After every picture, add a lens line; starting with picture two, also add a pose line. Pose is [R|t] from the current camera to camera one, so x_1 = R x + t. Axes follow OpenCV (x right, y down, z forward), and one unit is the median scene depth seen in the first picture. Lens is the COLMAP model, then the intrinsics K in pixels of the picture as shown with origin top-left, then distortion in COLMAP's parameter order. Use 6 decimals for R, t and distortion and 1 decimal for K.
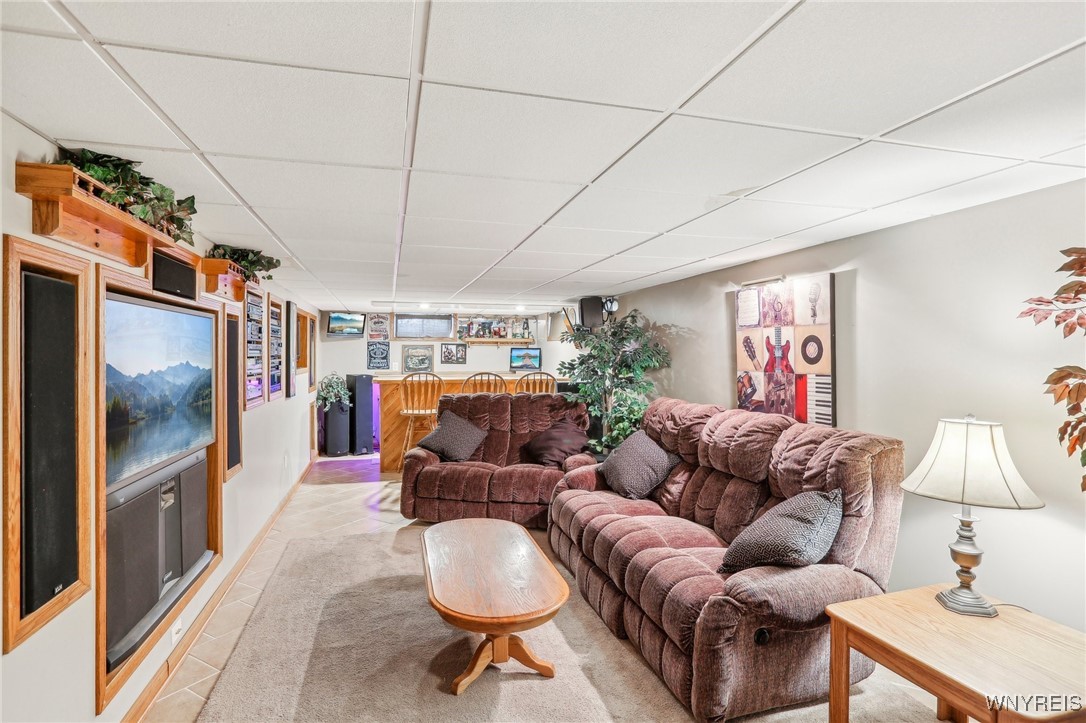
lens RADIAL K [[563.6, 0, 539.2], [0, 563.6, 356.2], [0, 0, 1]] dist [-0.038853, 0.008004]
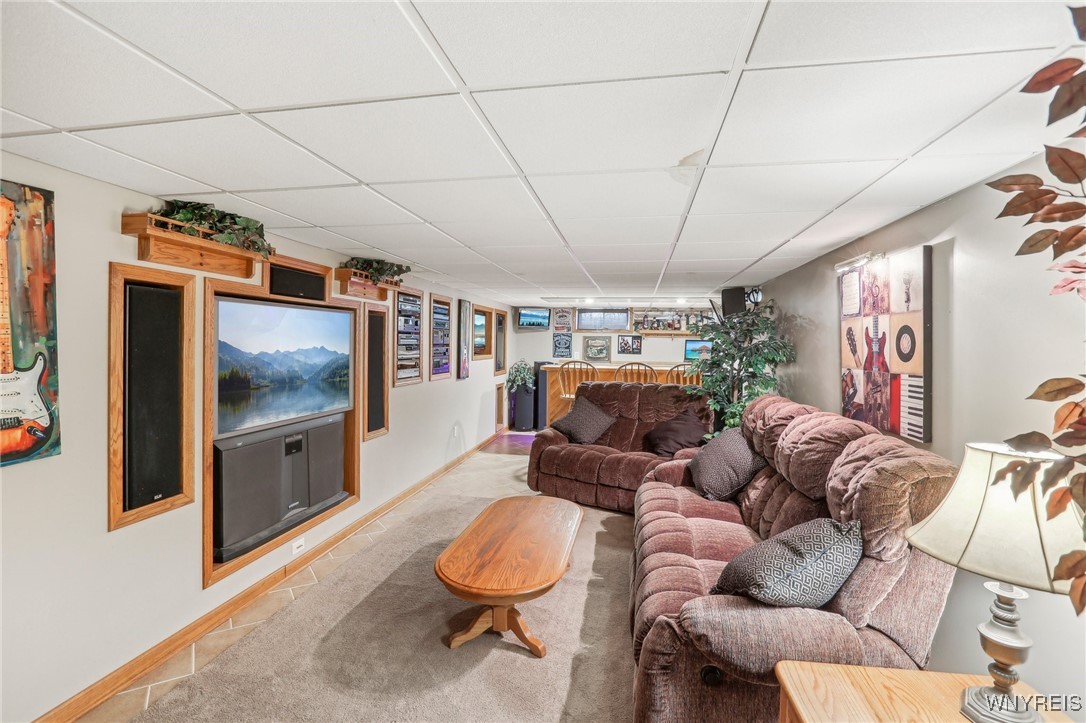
lens RADIAL K [[512.8, 0, 531.1], [0, 512.8, 346.8], [0, 0, 1]] dist [-0.037415, 0.004938]
pose [[0.894605, 0.013996, -0.446638, 0.338134], [-0.014301, 0.999894, 0.002688, -0.001197], [0.446628, 0.003982, 0.894711, 0.122240]]
